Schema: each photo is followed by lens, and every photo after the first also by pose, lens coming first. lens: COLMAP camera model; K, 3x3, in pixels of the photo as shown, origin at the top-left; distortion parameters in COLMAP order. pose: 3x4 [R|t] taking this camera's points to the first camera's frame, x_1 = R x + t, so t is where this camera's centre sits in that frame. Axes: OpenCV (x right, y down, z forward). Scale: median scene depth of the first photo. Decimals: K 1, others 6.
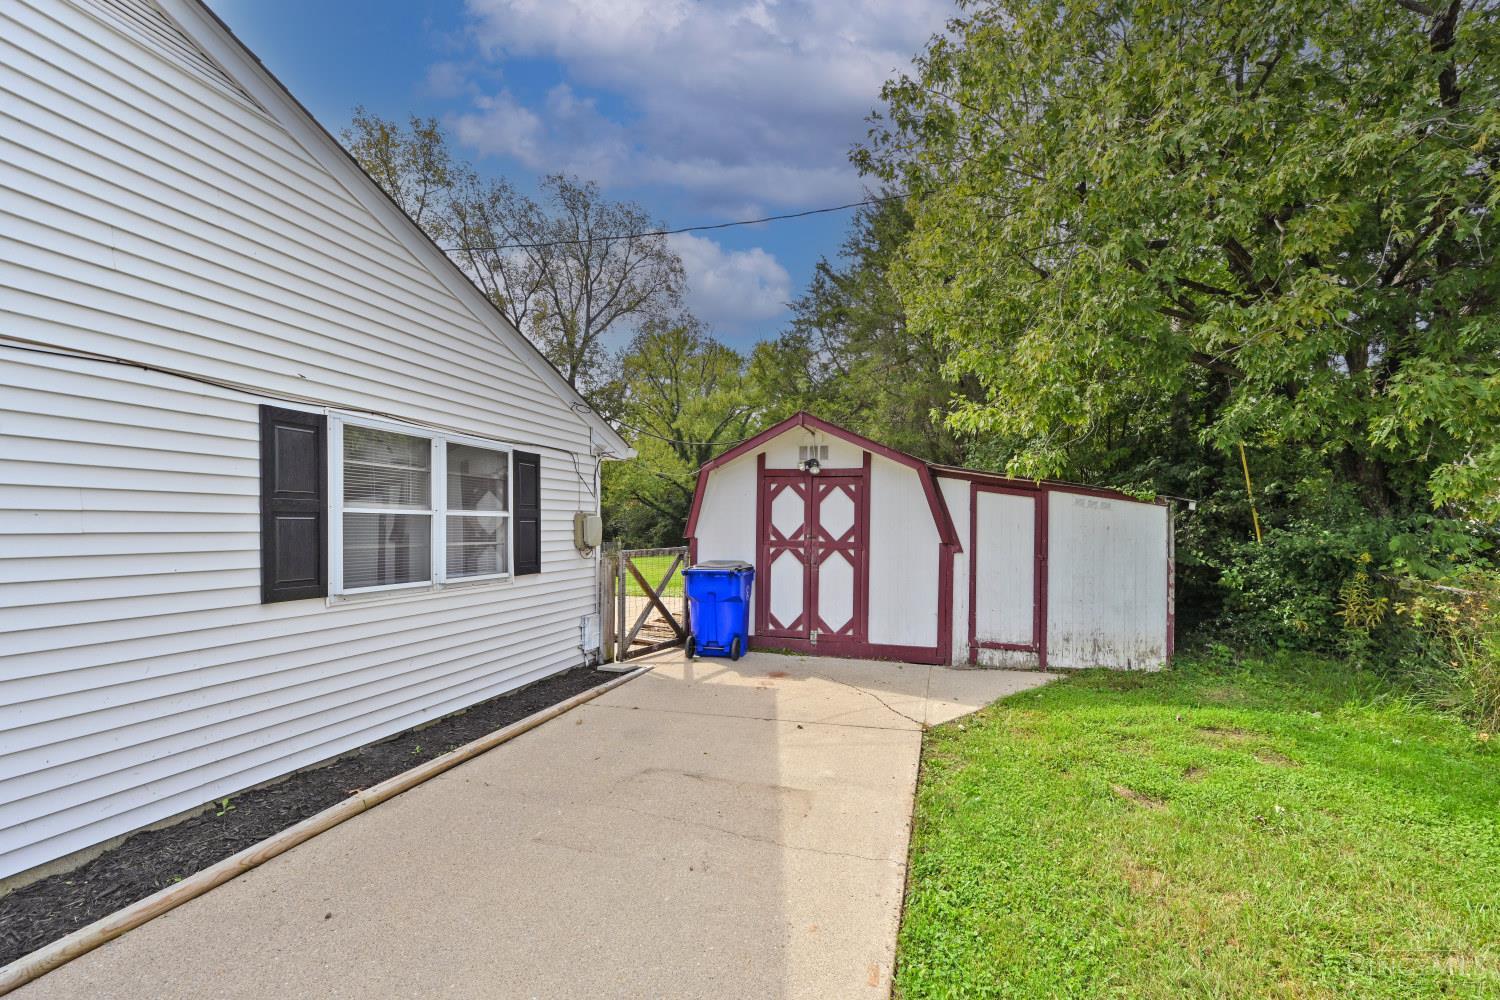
lens RADIAL K [[650.2, 0, 788.6], [0, 650.2, 527.9], [0, 0, 1]] dist [-0.000482, -0.000010]
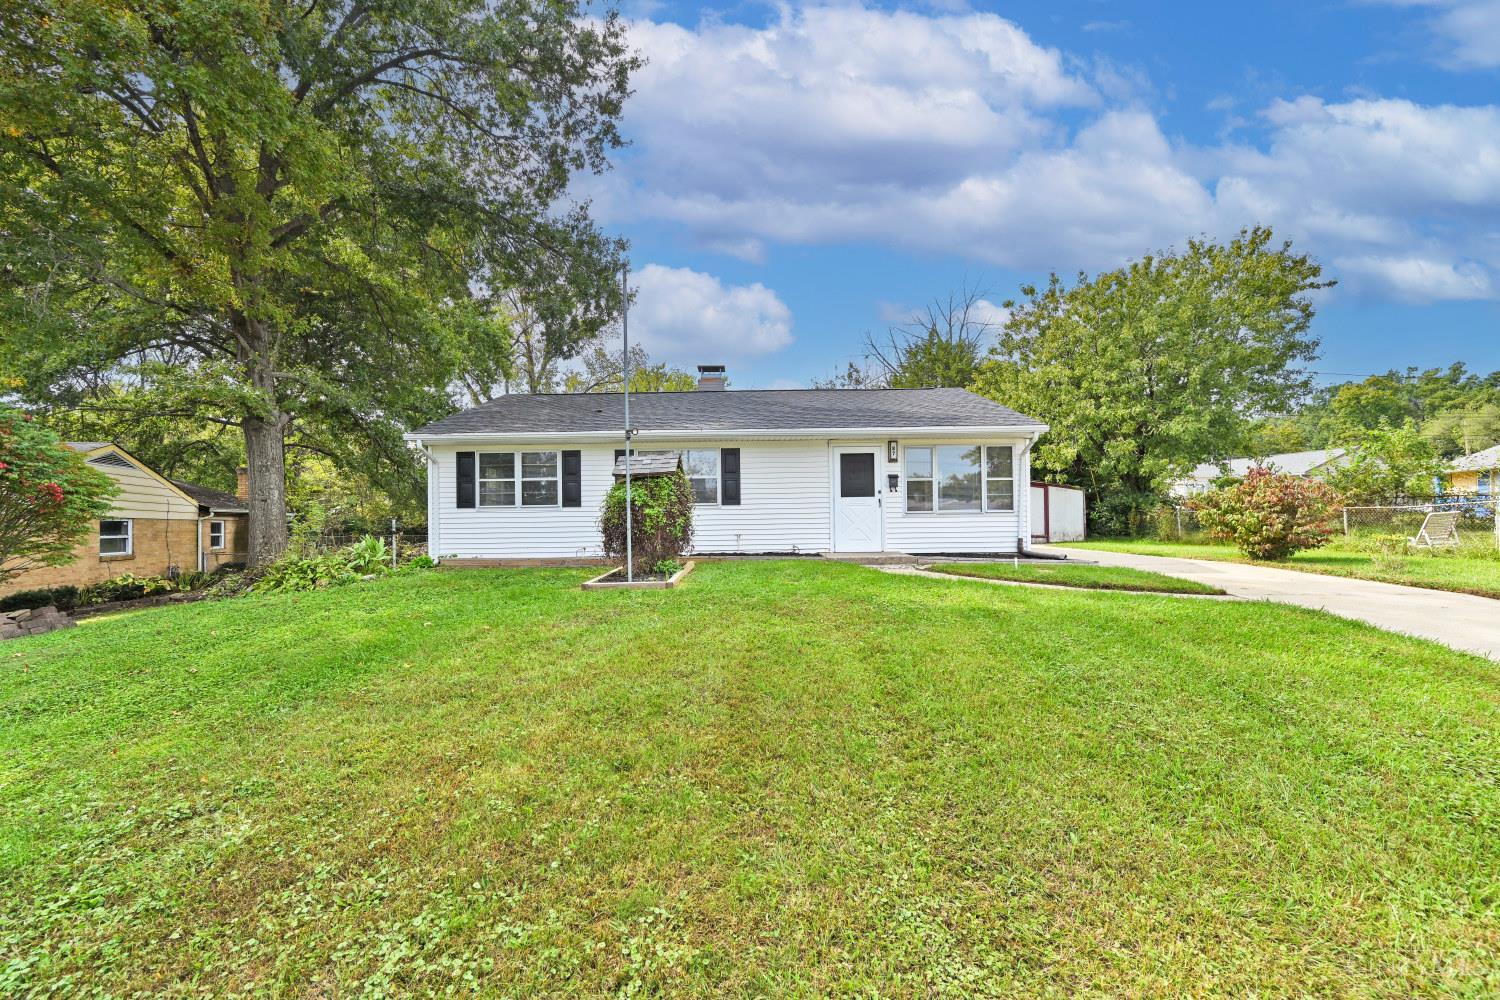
lens RADIAL K [[650.2, 0, 746.9], [0, 650.2, 510.0], [0, 0, 1]] dist [-0.000482, -0.000010]
pose [[0.972211, -0.008294, 0.233961, -1.555968], [0.015144, 0.999507, -0.027500, 0.109123], [-0.233618, 0.030279, 0.971857, -1.517714]]
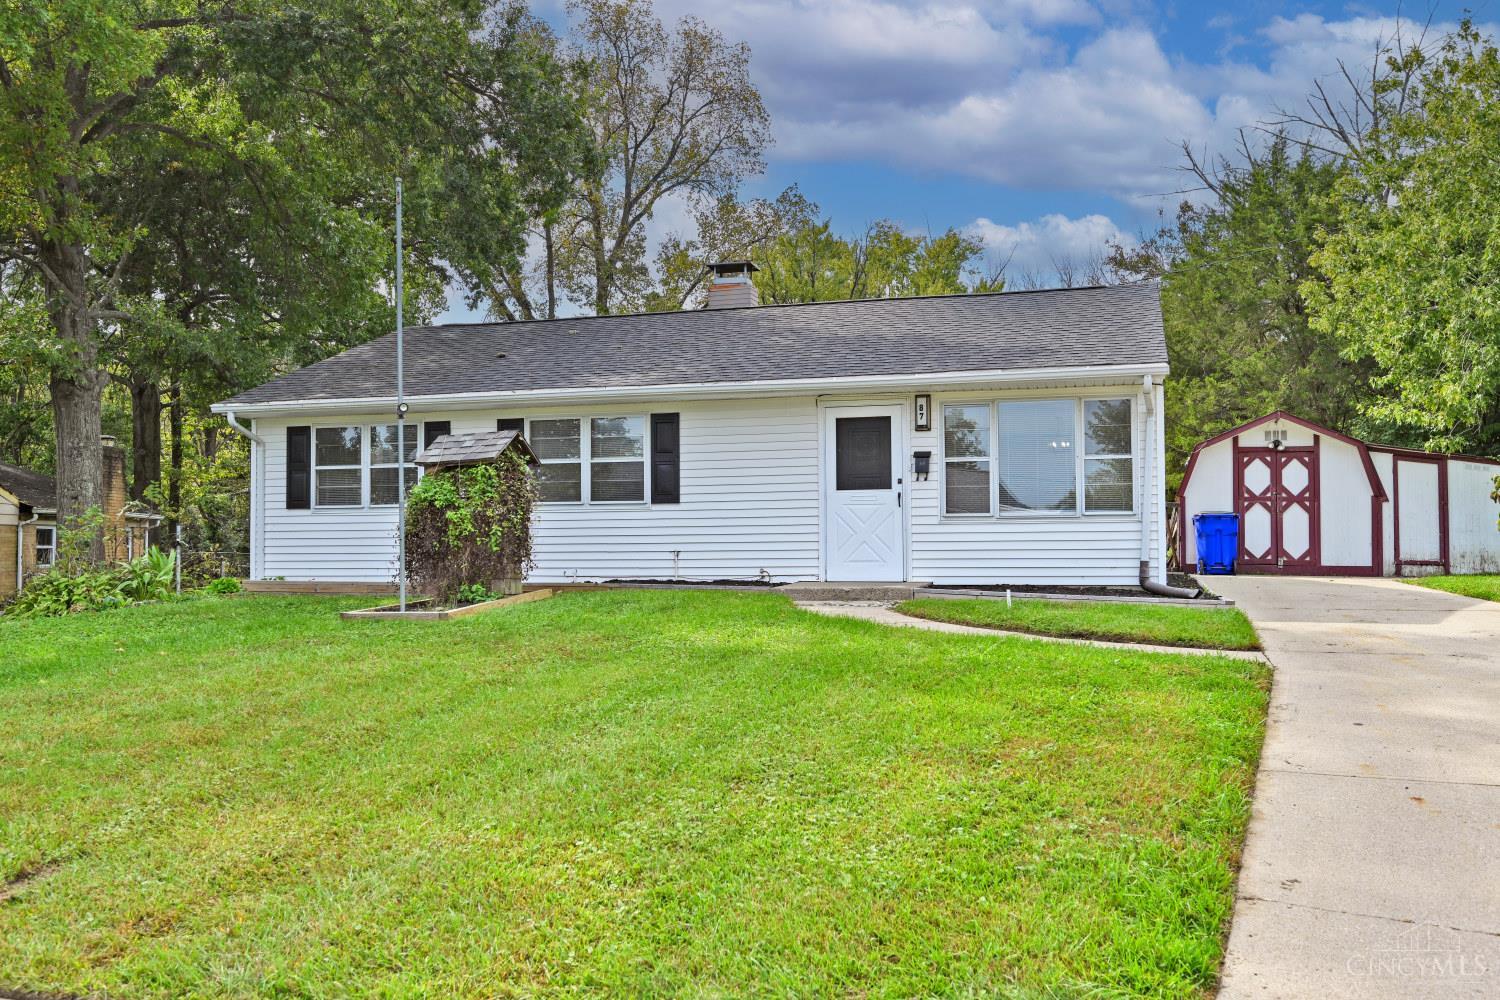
lens RADIAL K [[1360.1, 0, 708.6], [0, 1360.1, 495.5], [0, 0, 1]] dist [0.003381, -0.005112]
pose [[0.998358, -0.010438, -0.056318, -1.033845], [0.008281, 0.999228, -0.038411, 0.121294], [0.056676, 0.037881, 0.997674, -2.047357]]
